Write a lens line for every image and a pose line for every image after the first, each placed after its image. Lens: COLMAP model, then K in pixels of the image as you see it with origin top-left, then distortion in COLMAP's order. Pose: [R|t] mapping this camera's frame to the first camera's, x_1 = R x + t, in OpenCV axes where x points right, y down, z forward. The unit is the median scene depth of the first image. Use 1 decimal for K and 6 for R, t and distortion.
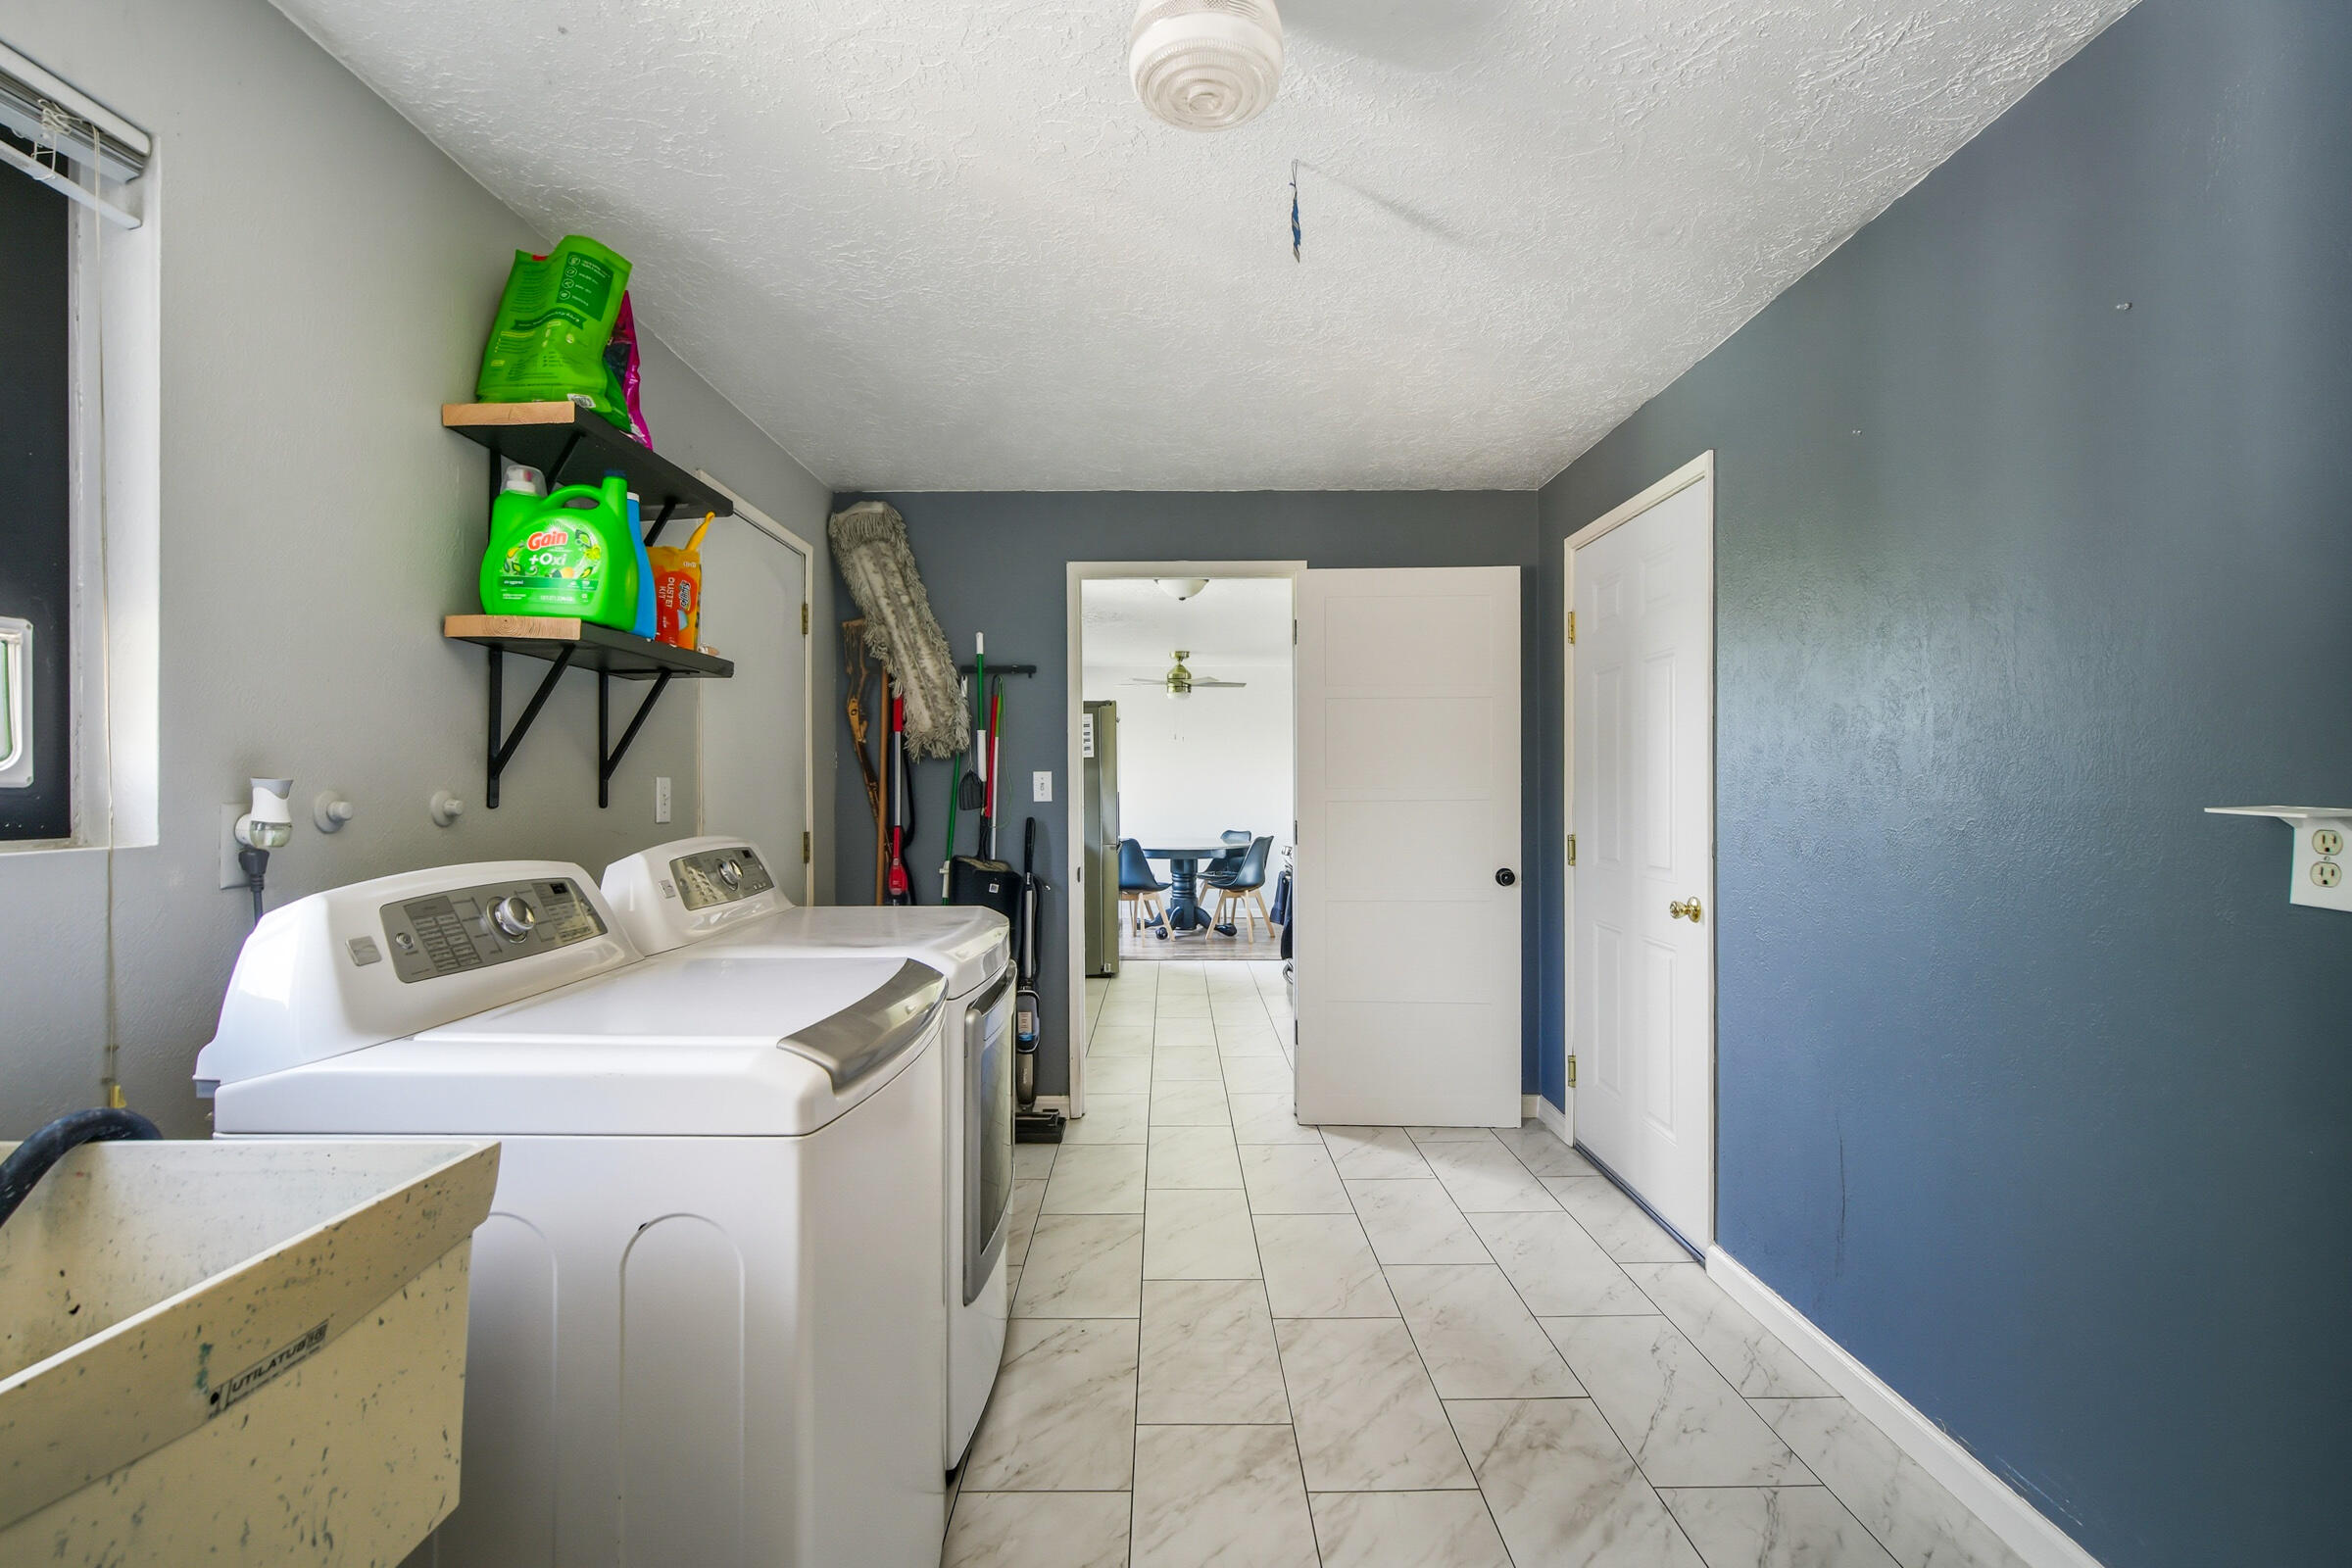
lens RADIAL K [[1064.3, 0, 1176.0], [0, 1064.3, 784.0], [0, 0, 1]] dist [-0.000656, -0.000035]
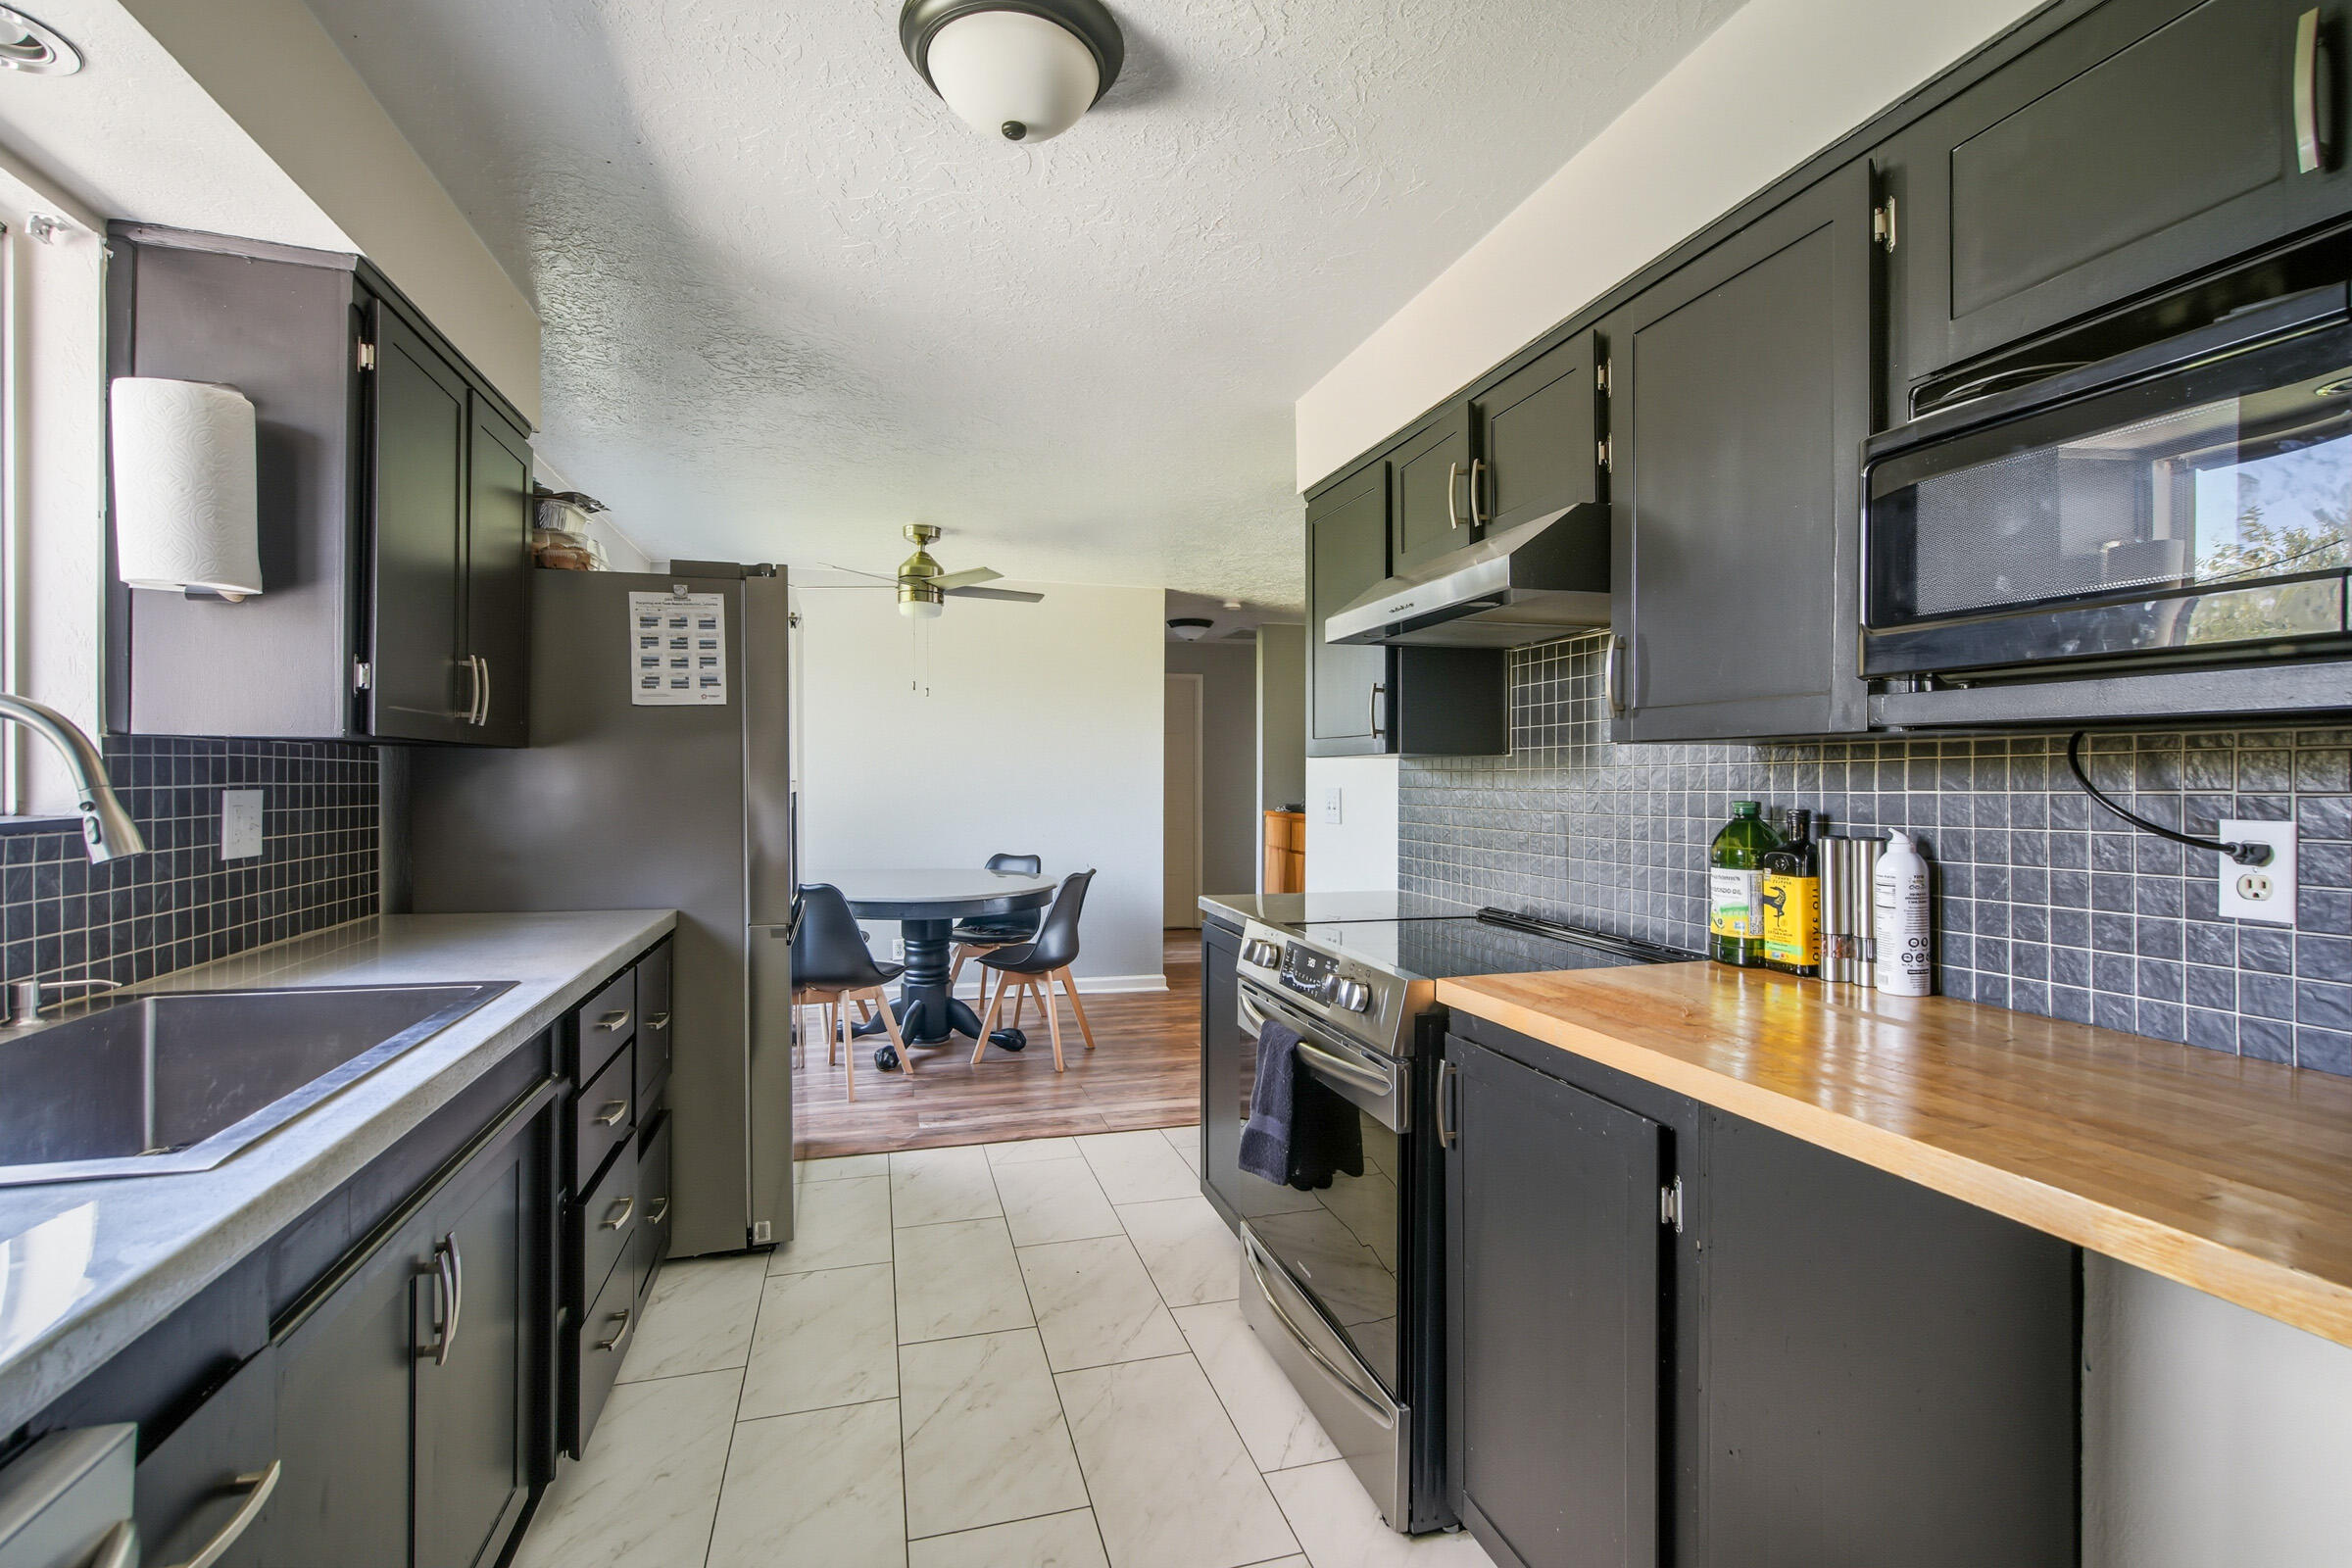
lens RADIAL K [[1064.3, 0, 1176.0], [0, 1064.3, 784.0], [0, 0, 1]] dist [-0.000656, -0.000035]
pose [[0.962270, 0.004349, 0.272063, -0.019136], [-0.005777, 0.999973, 0.004451, 0.001223], [-0.272037, -0.005854, 0.962269, 0.453560]]
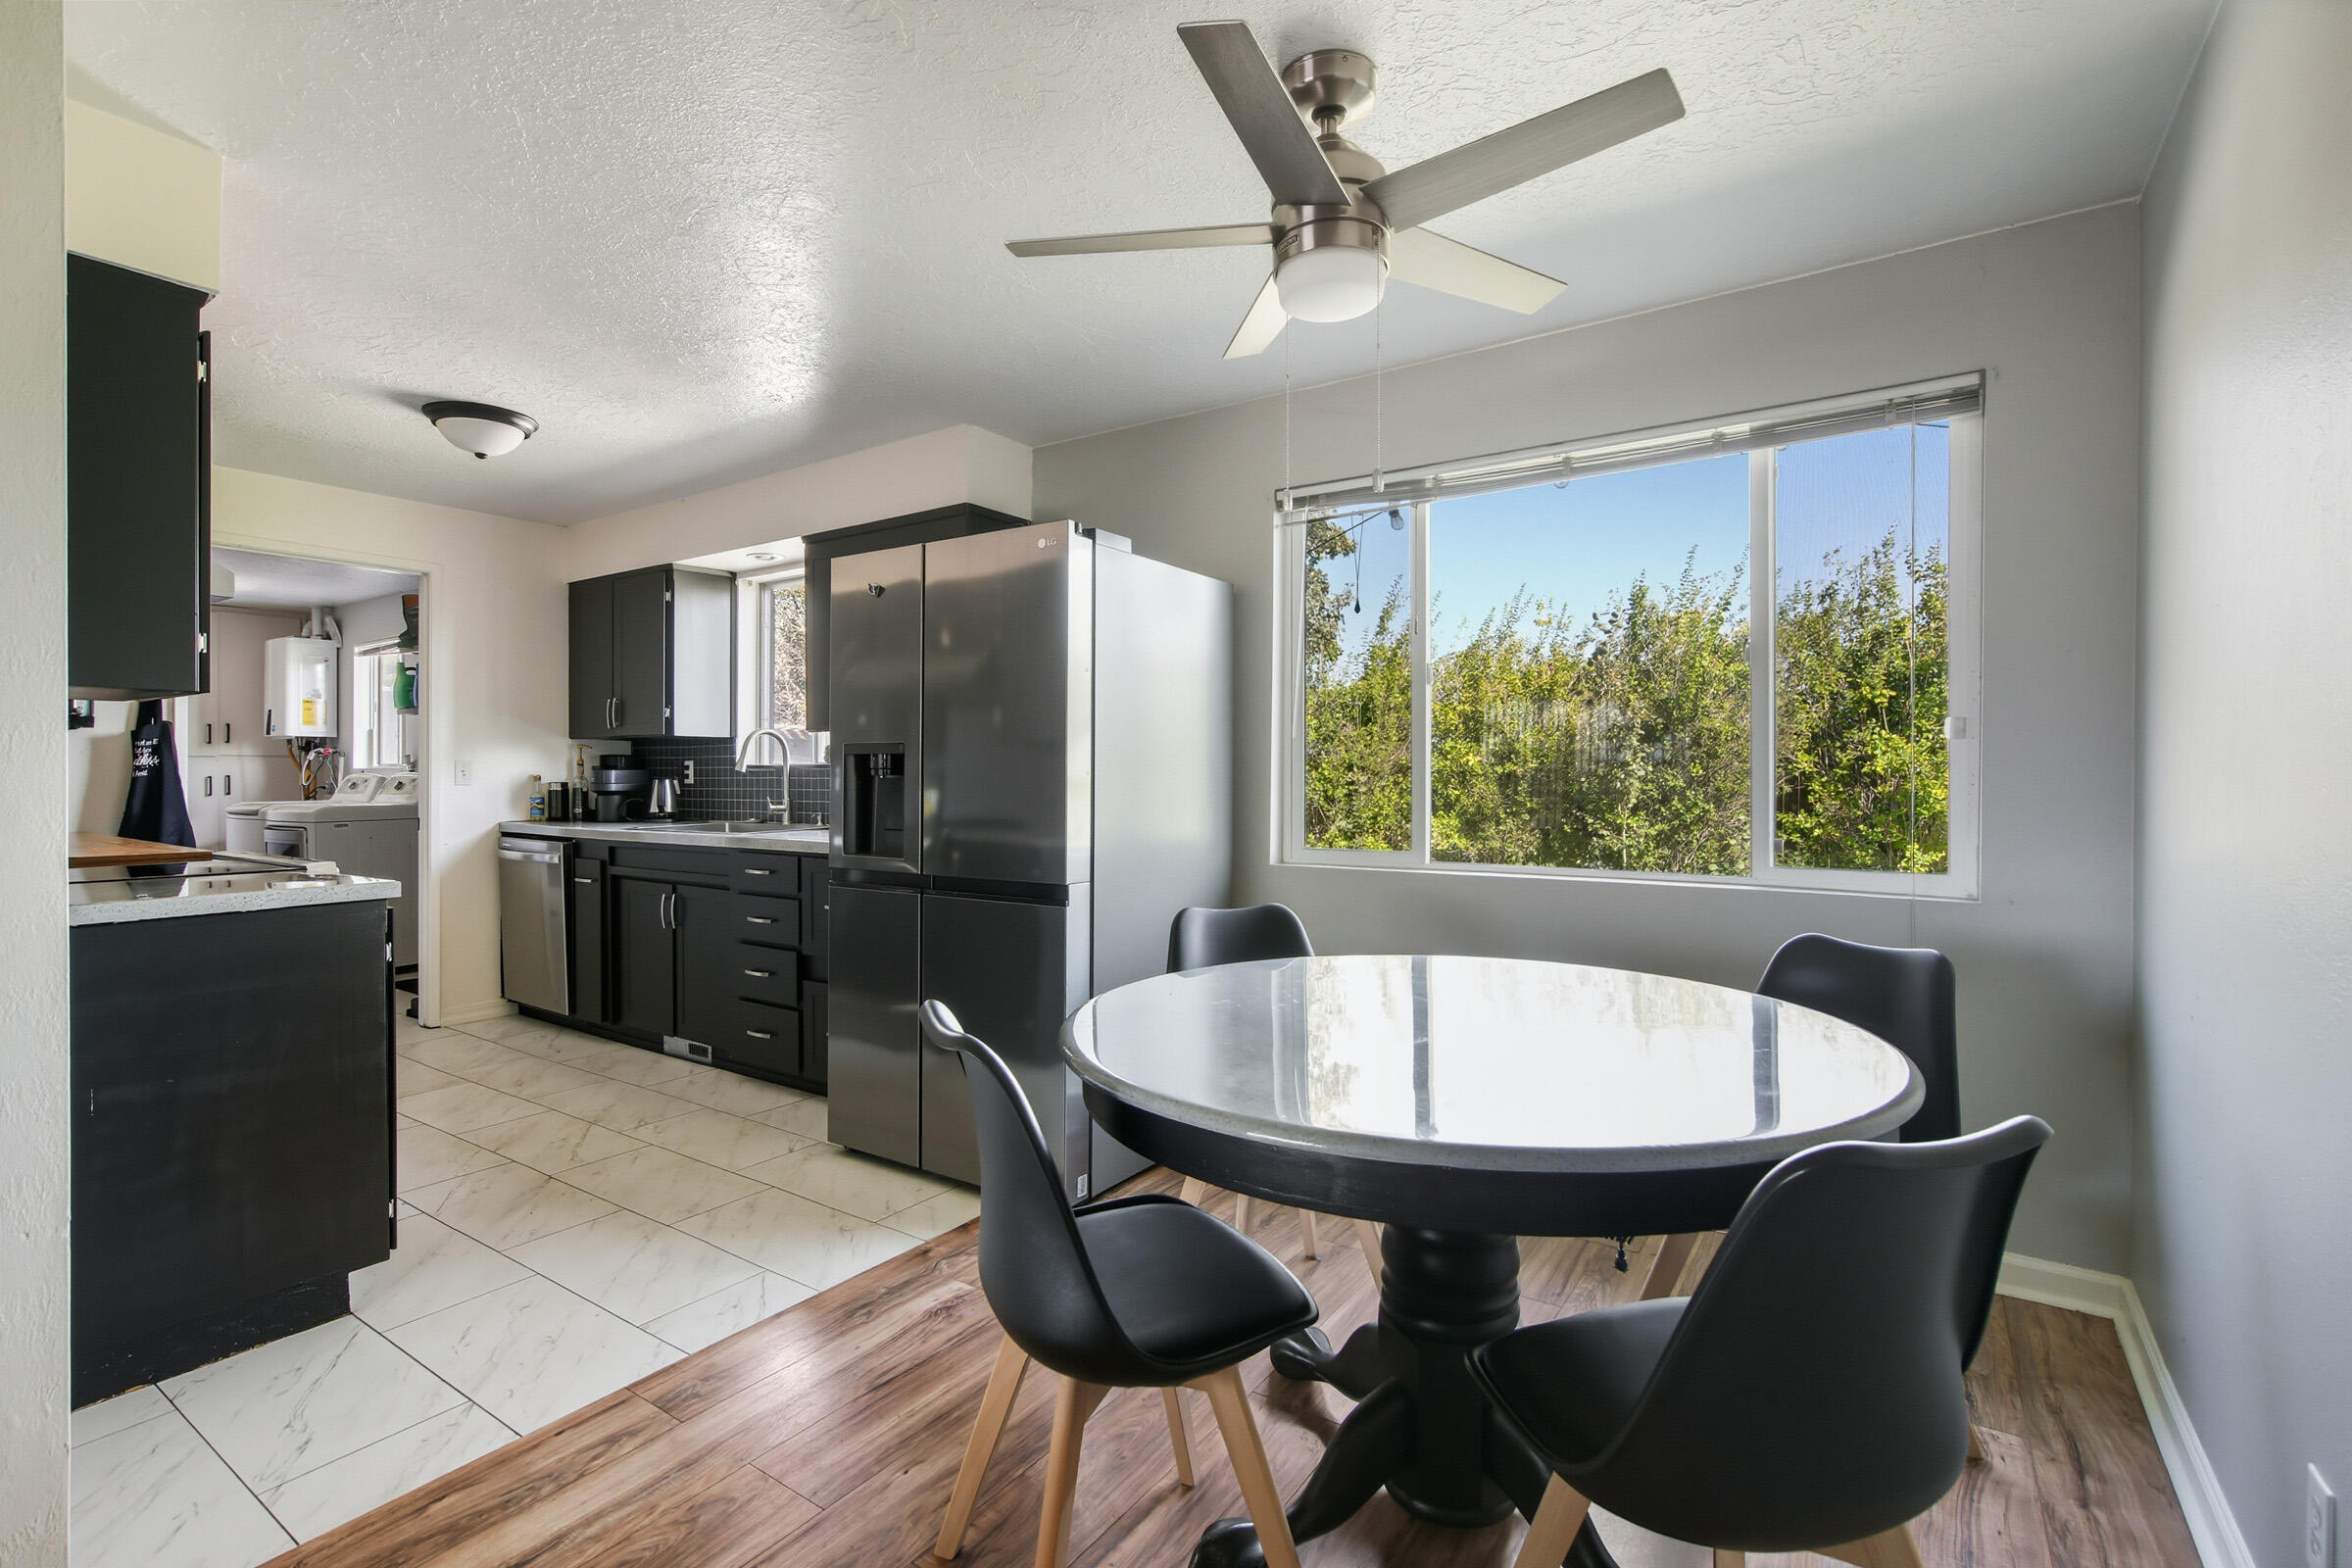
lens RADIAL K [[1064.3, 0, 1176.0], [0, 1064.3, 784.0], [0, 0, 1]] dist [-0.000656, -0.000035]
pose [[-0.565675, 0.006074, -0.824606, 0.181666], [-0.002832, 0.999953, 0.009309, 0.011041], [0.824623, 0.007601, -0.565631, 1.062217]]
